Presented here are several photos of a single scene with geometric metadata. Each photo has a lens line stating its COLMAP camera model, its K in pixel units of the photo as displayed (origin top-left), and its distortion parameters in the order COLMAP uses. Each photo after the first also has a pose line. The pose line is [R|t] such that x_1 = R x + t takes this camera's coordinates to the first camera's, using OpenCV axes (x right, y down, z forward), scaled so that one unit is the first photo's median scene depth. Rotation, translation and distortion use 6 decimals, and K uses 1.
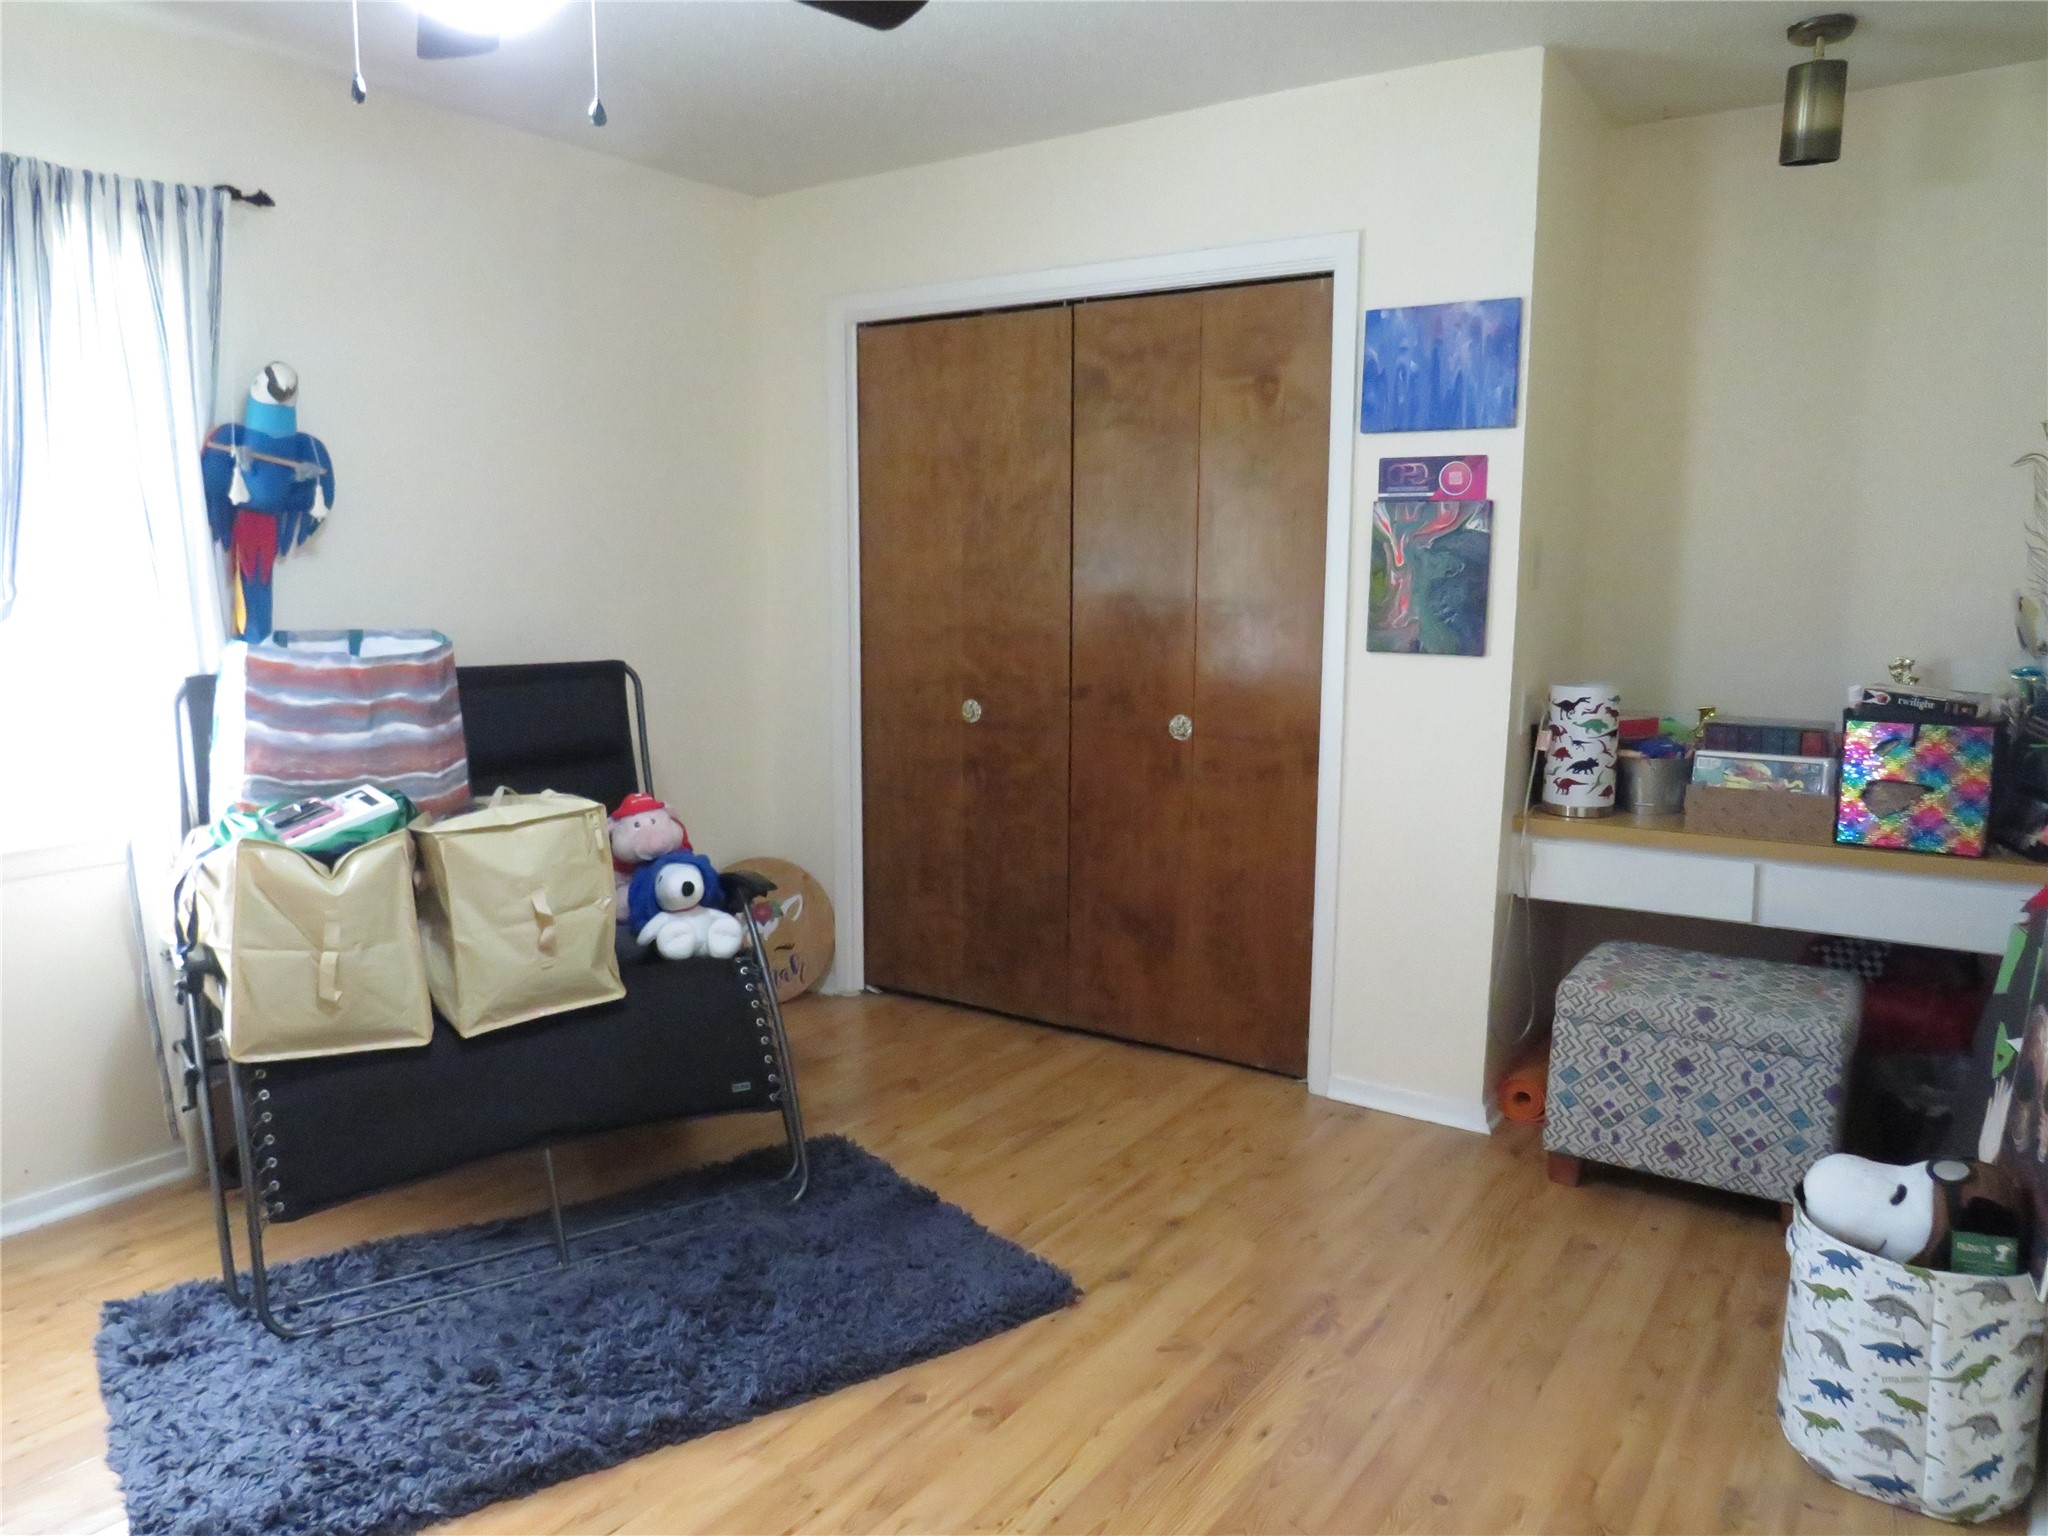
lens RADIAL K [[1481.3, 0, 1024.0], [0, 1481.3, 768.0], [0, 0, 1]] dist [-0.019334, 0.009961]
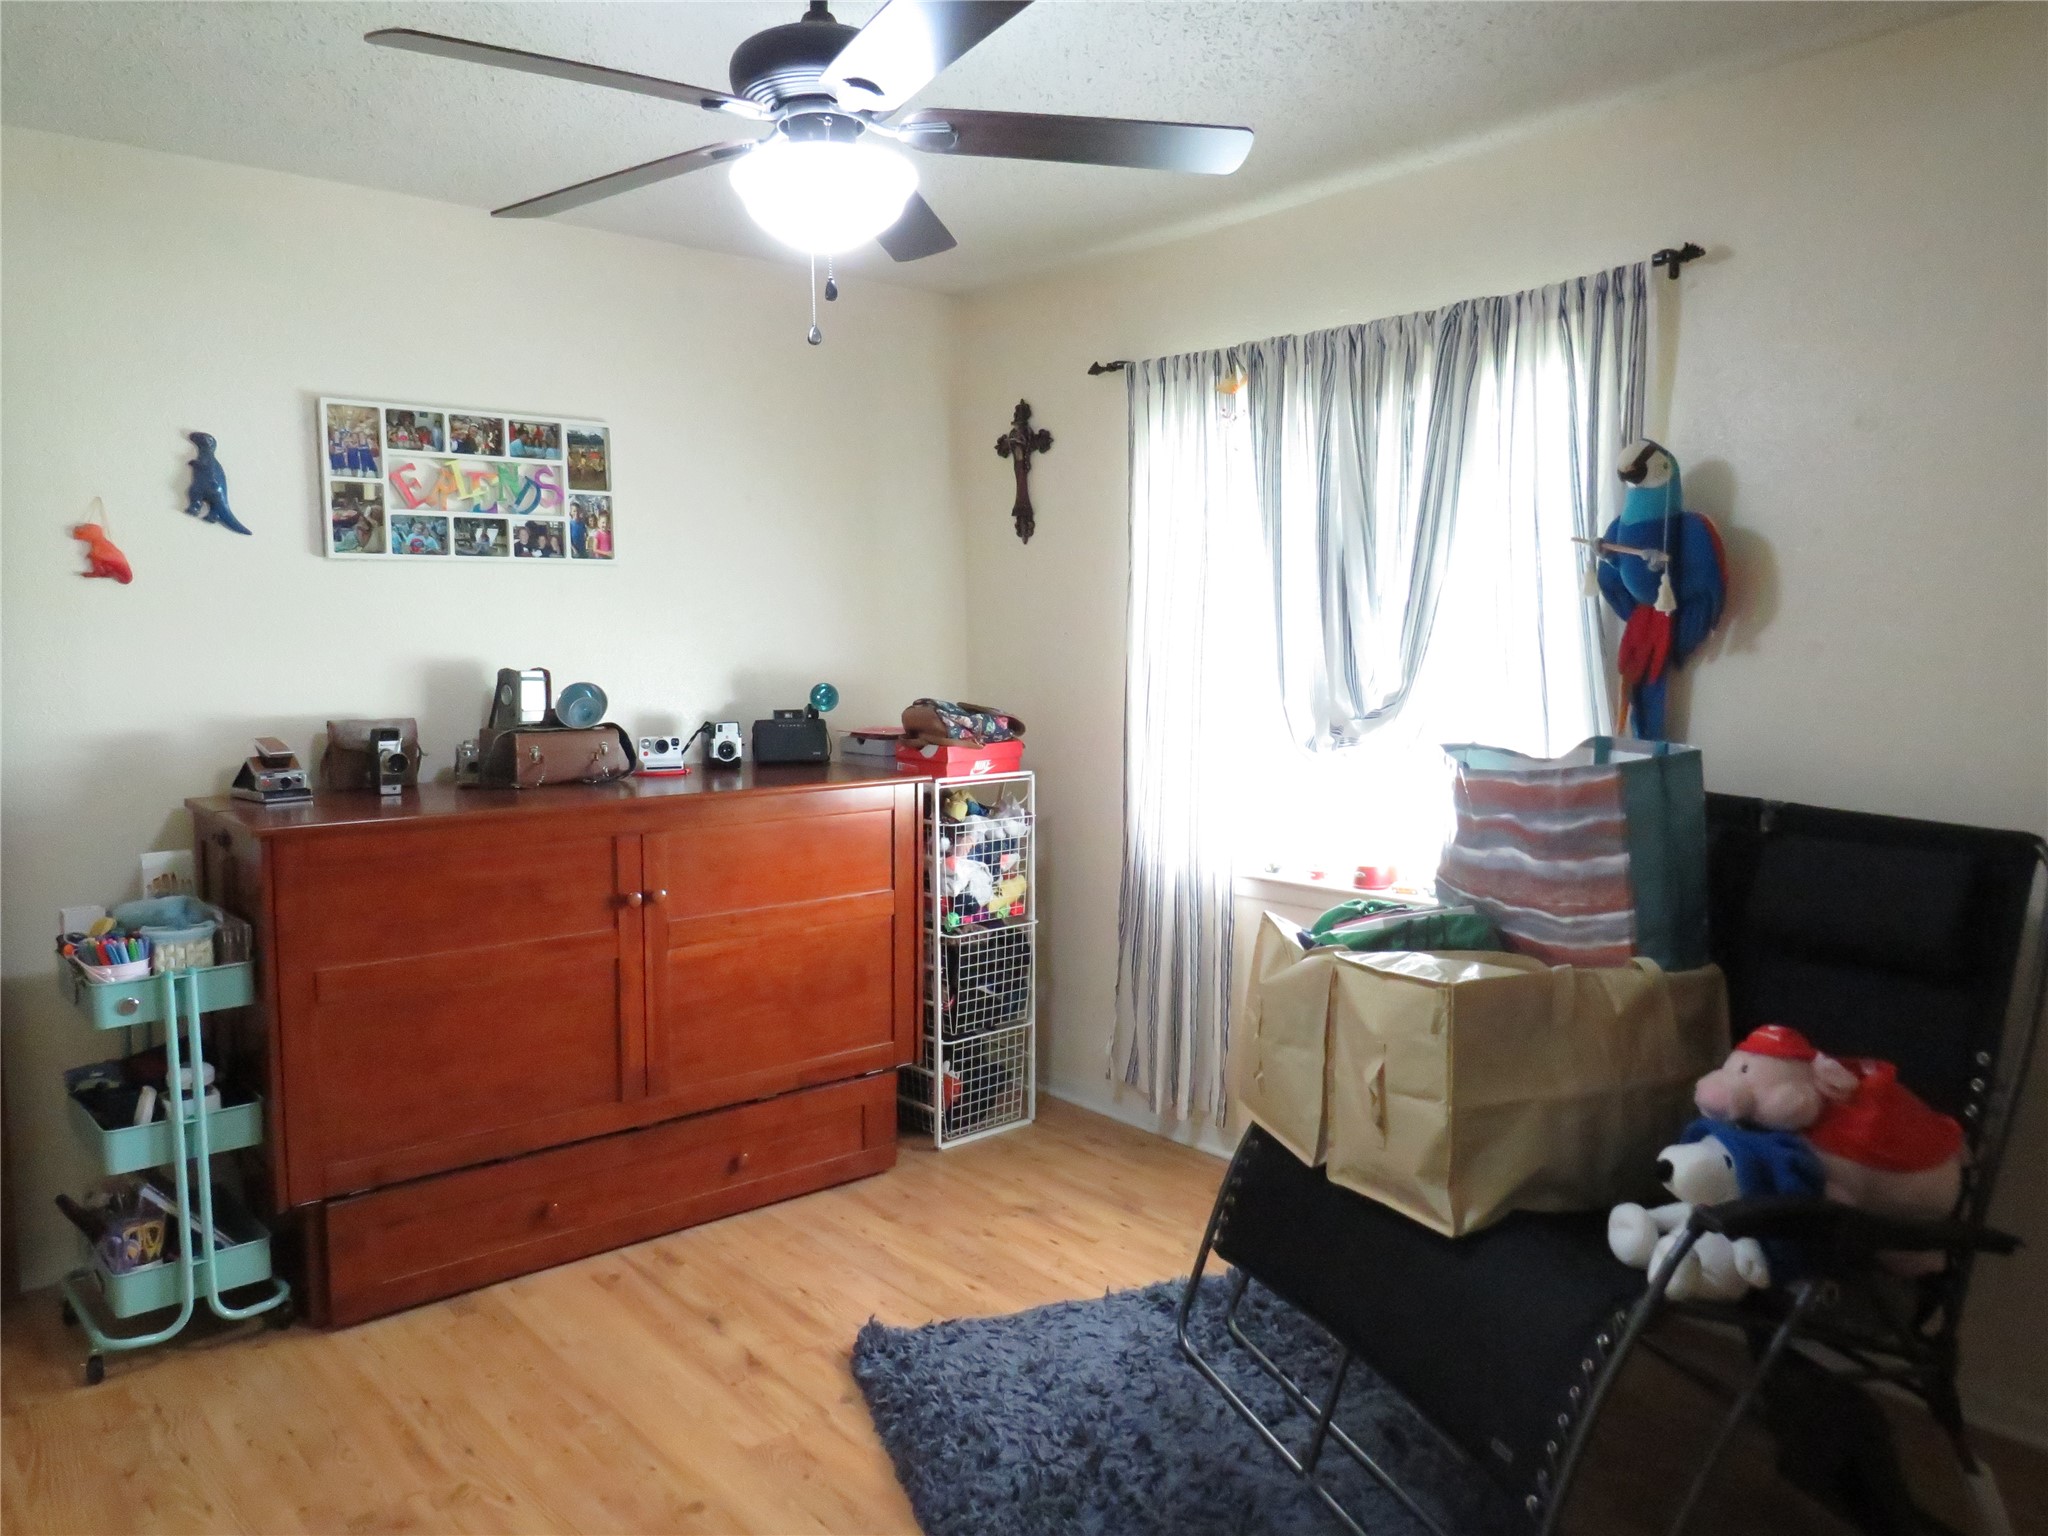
lens RADIAL K [[1544.6, 0, 1024.0], [0, 1544.6, 768.0], [0, 0, 1]] dist [-0.004007, 0.000027]
pose [[-0.294200, 0.088104, -0.951674, 0.531626], [-0.123949, 0.983816, 0.129397, -0.159557], [0.947673, 0.156027, -0.278518, 0.971117]]
